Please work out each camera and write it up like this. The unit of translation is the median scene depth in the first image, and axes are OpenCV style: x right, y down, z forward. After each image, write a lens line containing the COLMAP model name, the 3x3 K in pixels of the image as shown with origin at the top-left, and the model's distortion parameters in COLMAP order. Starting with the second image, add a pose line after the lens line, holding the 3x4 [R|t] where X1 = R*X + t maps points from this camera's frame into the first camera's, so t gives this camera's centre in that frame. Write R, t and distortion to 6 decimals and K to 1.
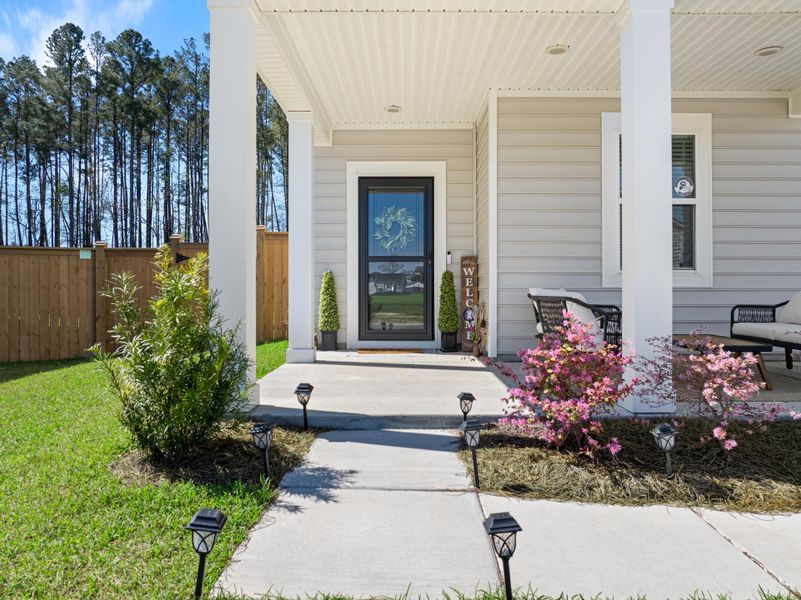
lens RADIAL K [[547.3, 0, 391.1], [0, 547.3, 298.8], [0, 0, 1]] dist [-0.001183, 0.000883]
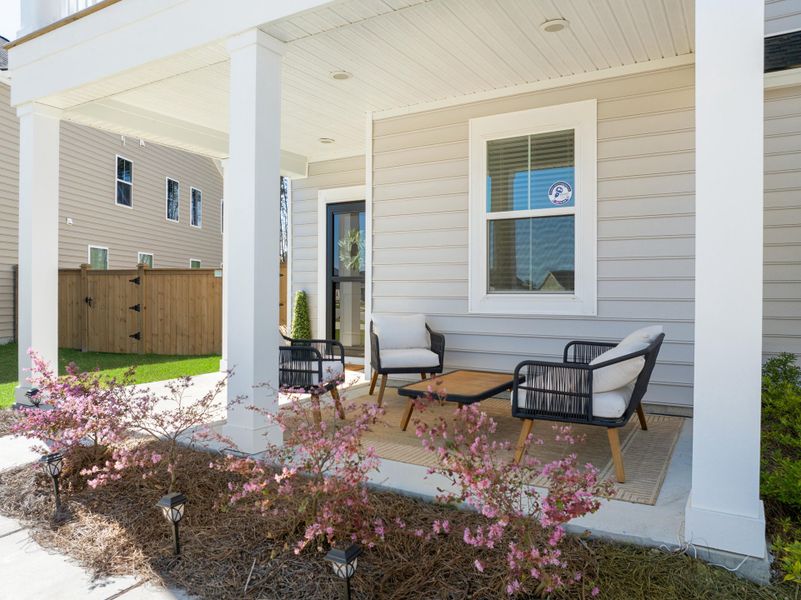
lens RADIAL K [[547.3, 0, 391.1], [0, 547.3, 298.8], [0, 0, 1]] dist [-0.001183, 0.000883]
pose [[0.865921, 0.008039, -0.500115, 0.727394], [-0.010941, 0.999936, -0.002871, -0.040509], [0.500060, 0.007958, 0.865954, 0.157508]]
